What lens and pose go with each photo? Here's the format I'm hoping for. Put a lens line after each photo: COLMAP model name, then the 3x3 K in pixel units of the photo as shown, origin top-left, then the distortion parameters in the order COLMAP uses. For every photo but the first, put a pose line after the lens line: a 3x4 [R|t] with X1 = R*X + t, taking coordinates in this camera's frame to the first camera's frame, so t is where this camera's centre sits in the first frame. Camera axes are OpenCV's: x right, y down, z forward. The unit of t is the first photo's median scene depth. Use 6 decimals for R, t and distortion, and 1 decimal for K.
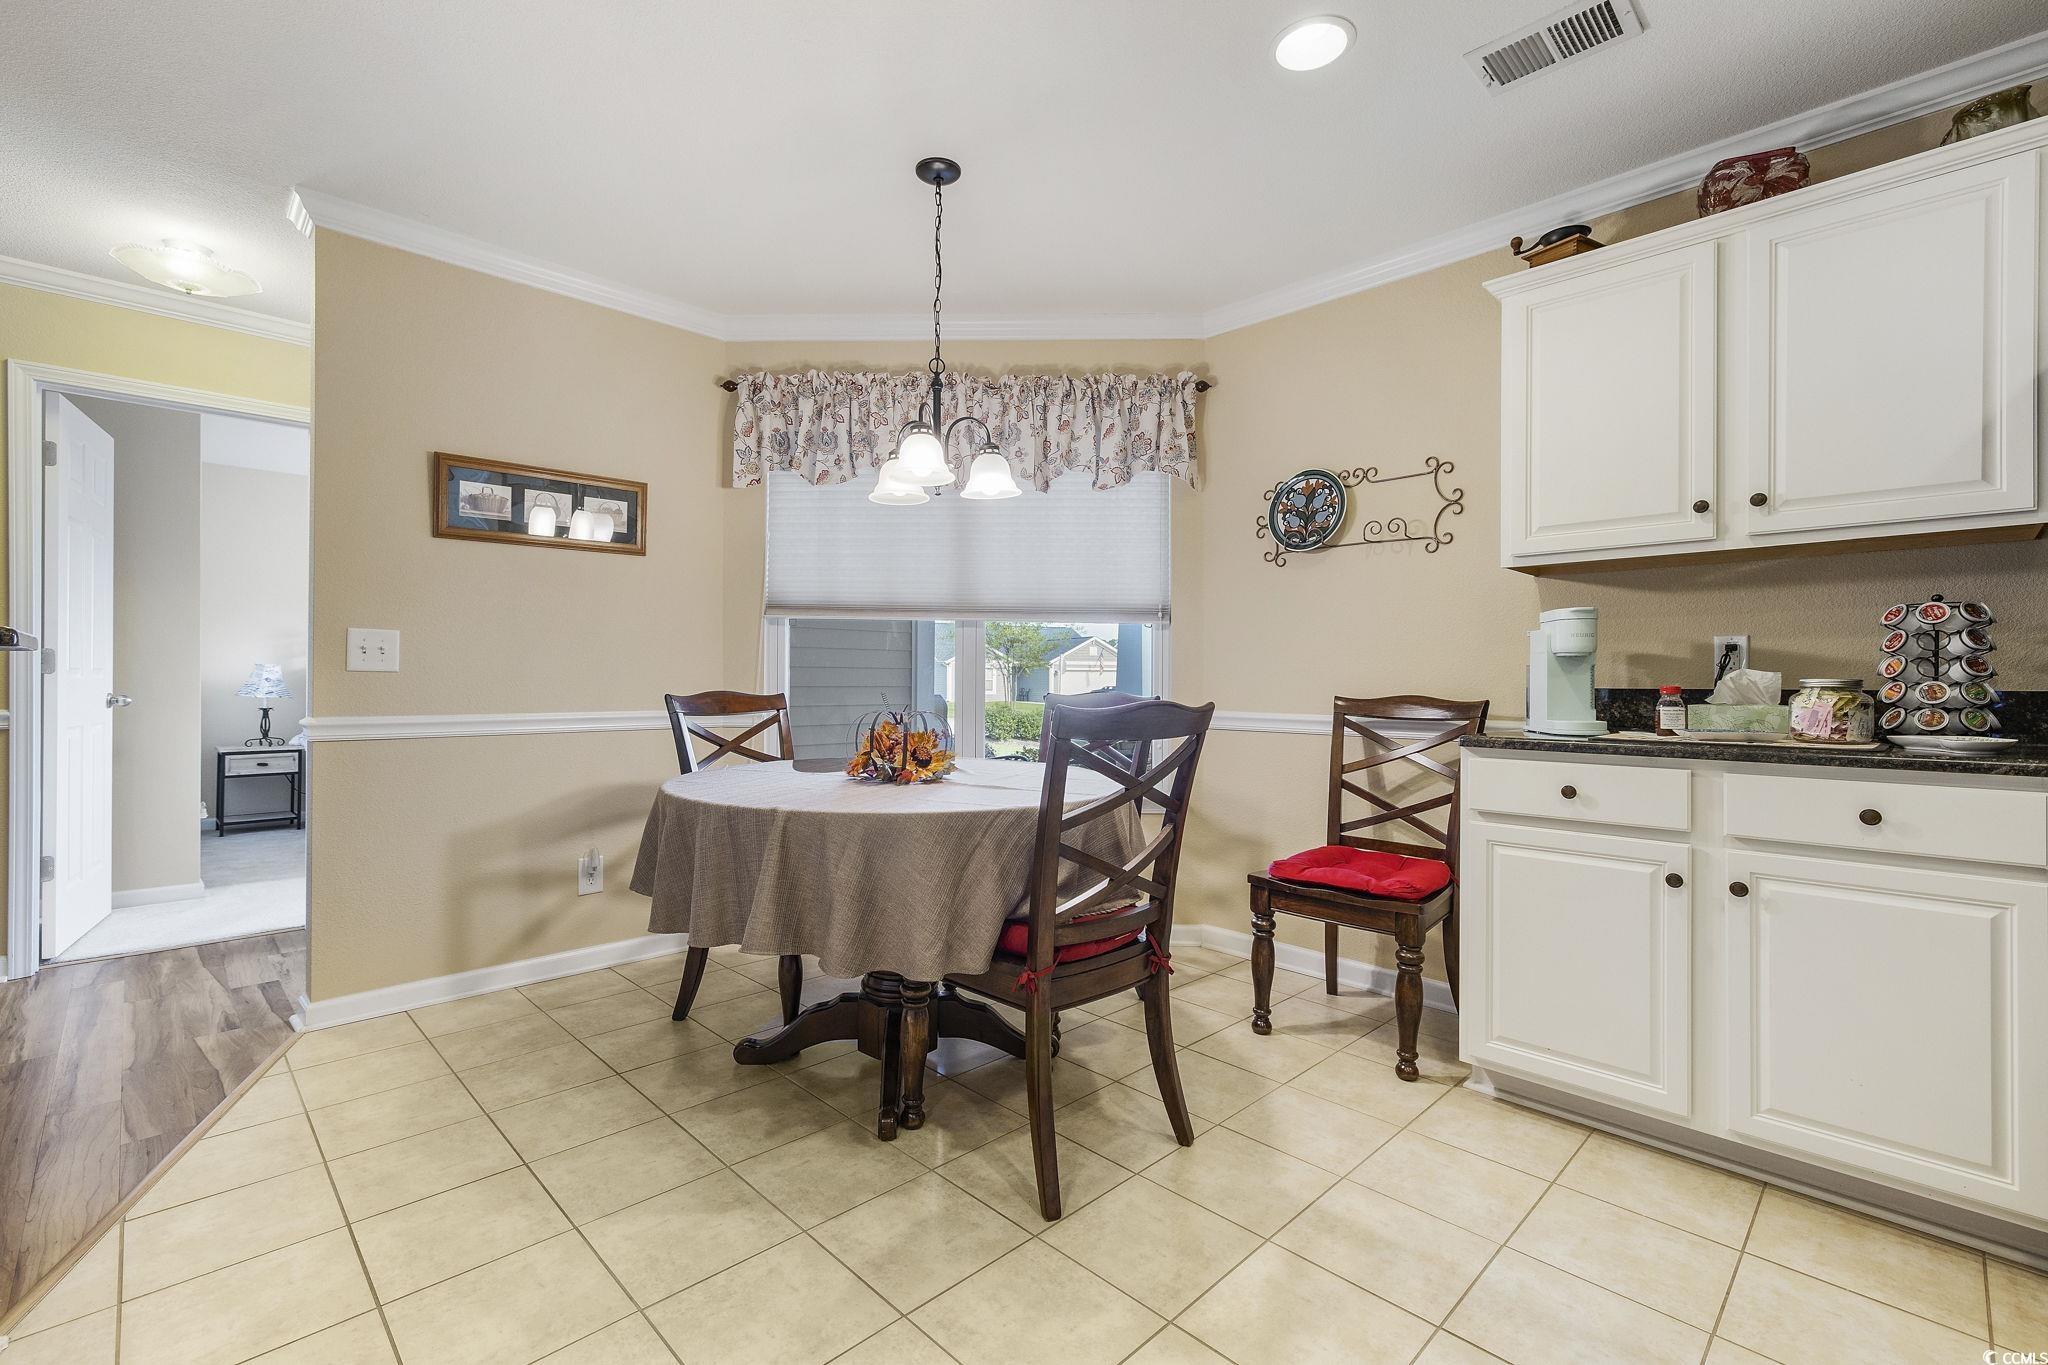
lens RADIAL K [[886.9, 0, 1014.7], [0, 886.9, 677.1], [0, 0, 1]] dist [0.004964, 0.000111]
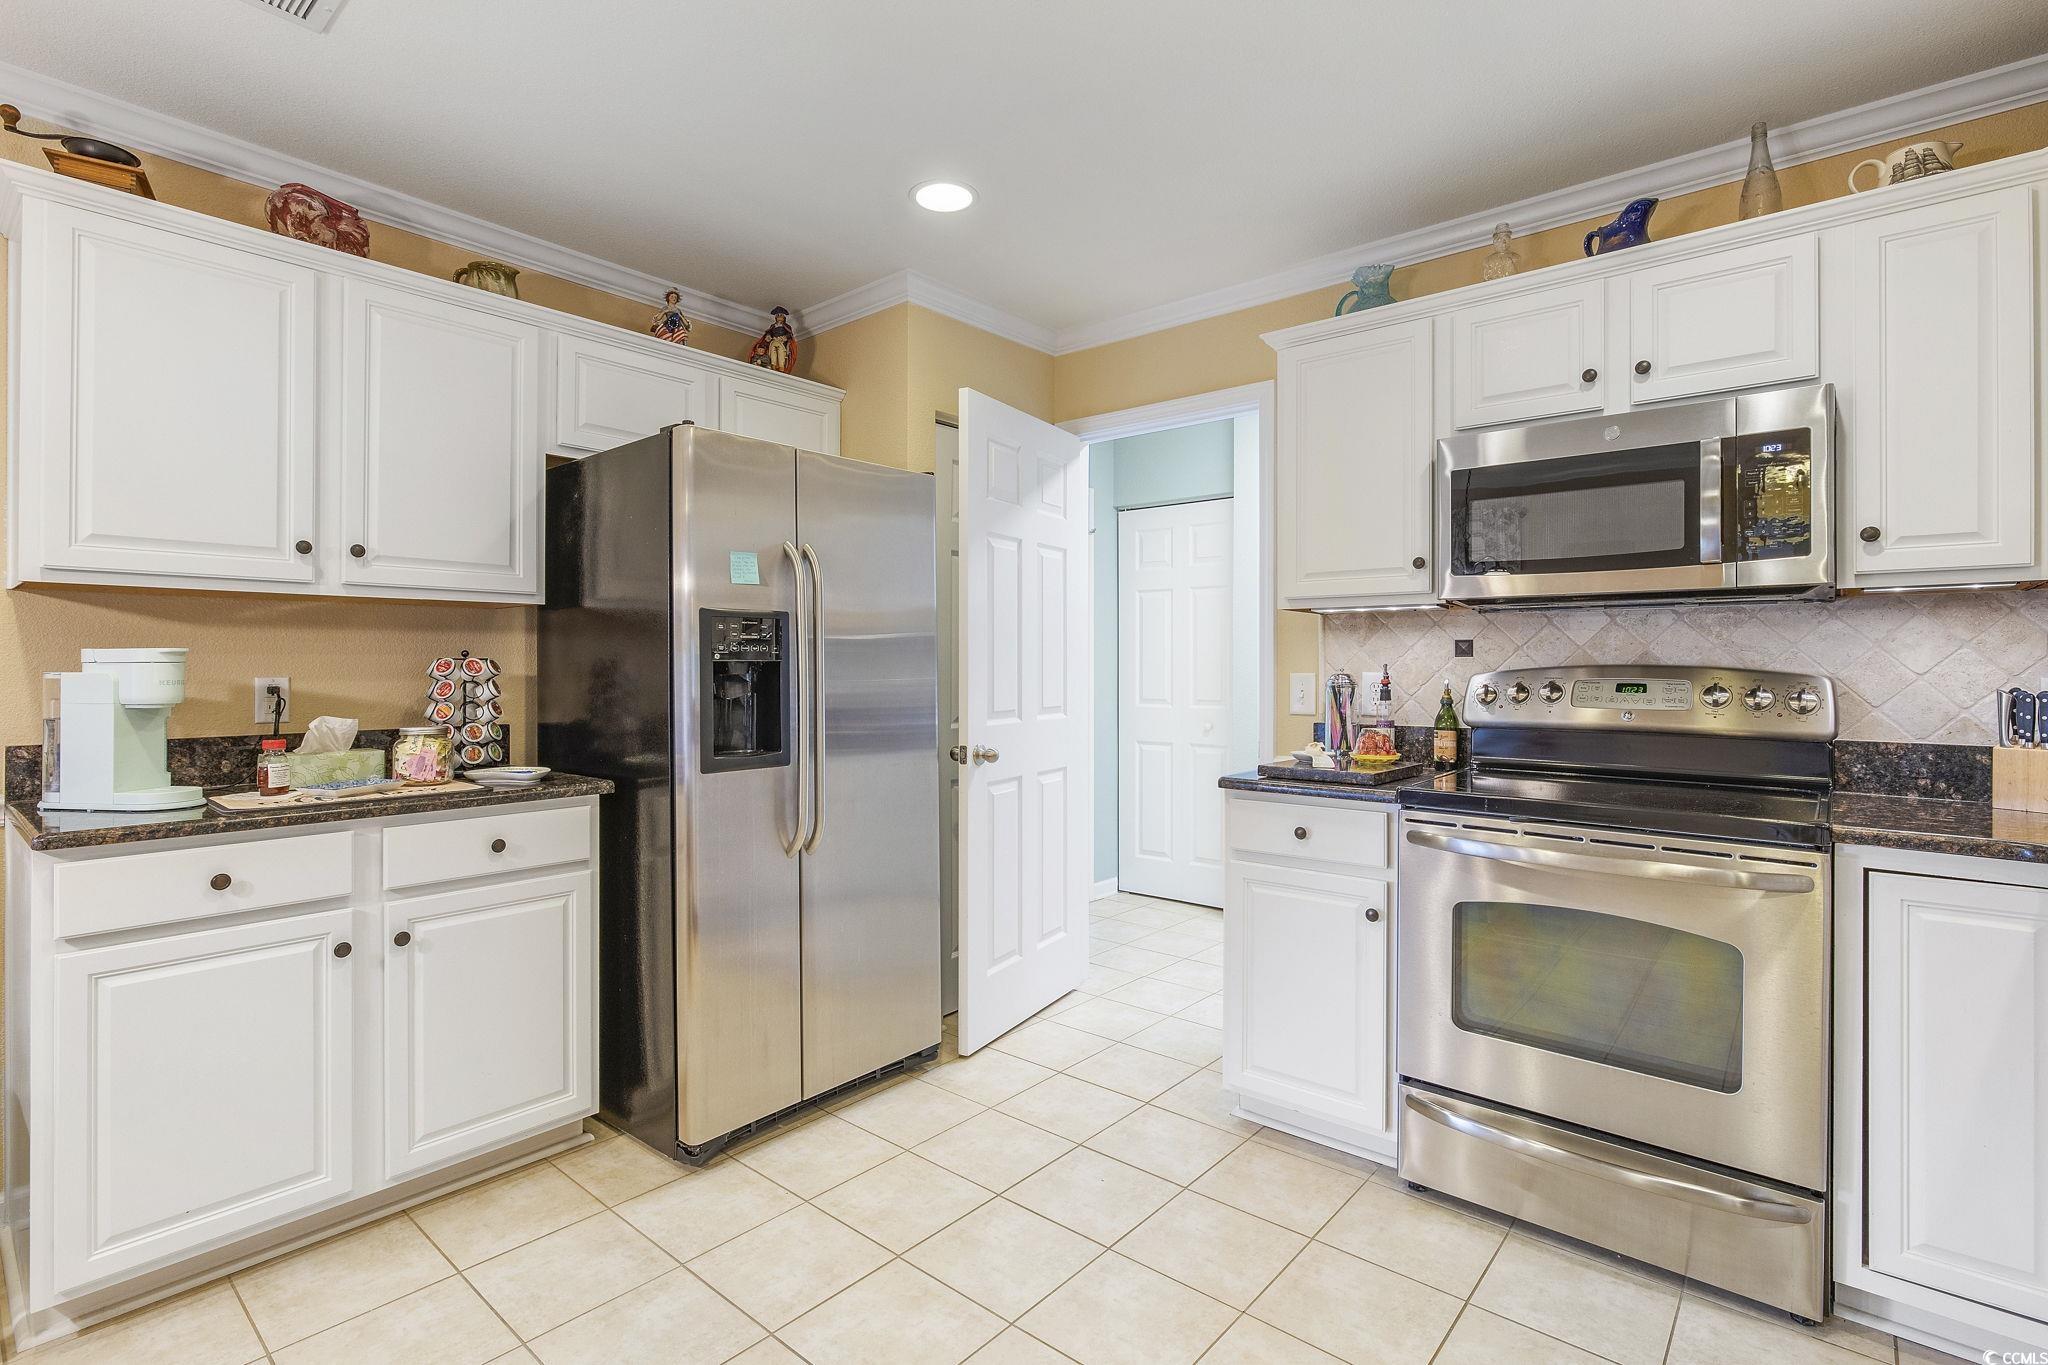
lens RADIAL K [[974.9, 0, 1007.1], [0, 974.9, 661.6], [0, 0, 1]] dist [-0.001363, -0.001785]
pose [[-0.080406, 0.000743, 0.996762, -0.311619], [-0.003954, 0.999992, -0.001064, -0.071422], [-0.996754, -0.004026, -0.080403, 0.334526]]
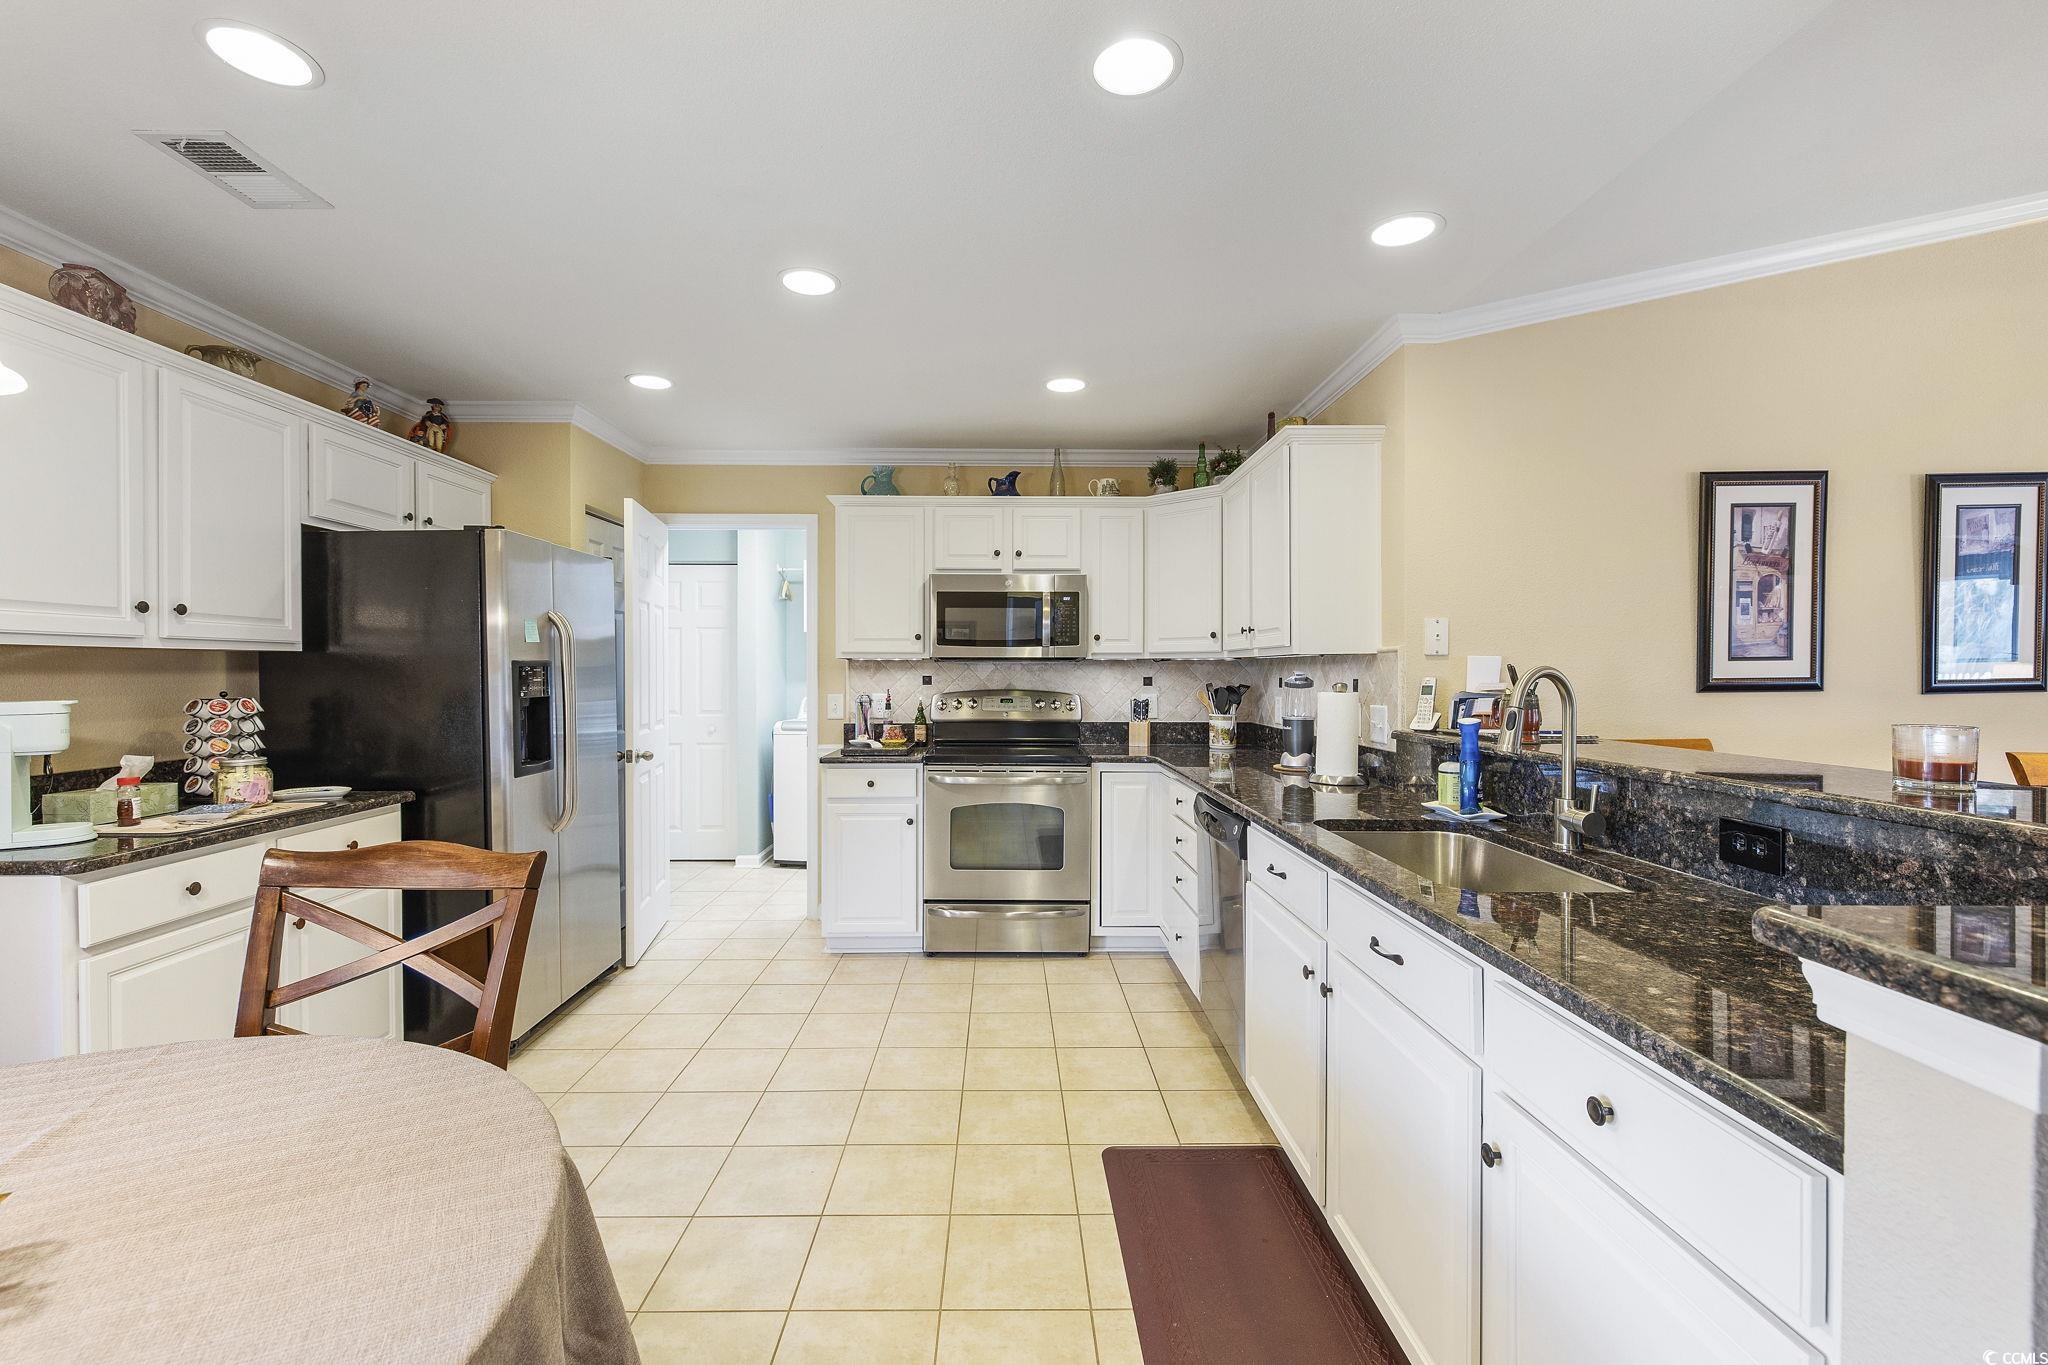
lens RADIAL K [[863.3, 0, 1024.7], [0, 863.3, 680.7], [0, 0, 1]] dist [-0.003723, -0.000892]
pose [[-0.730165, -0.011675, 0.683171, -0.700637], [-0.004885, 0.999918, 0.011867, -0.118364], [-0.683253, 0.005328, -0.730162, 1.013708]]
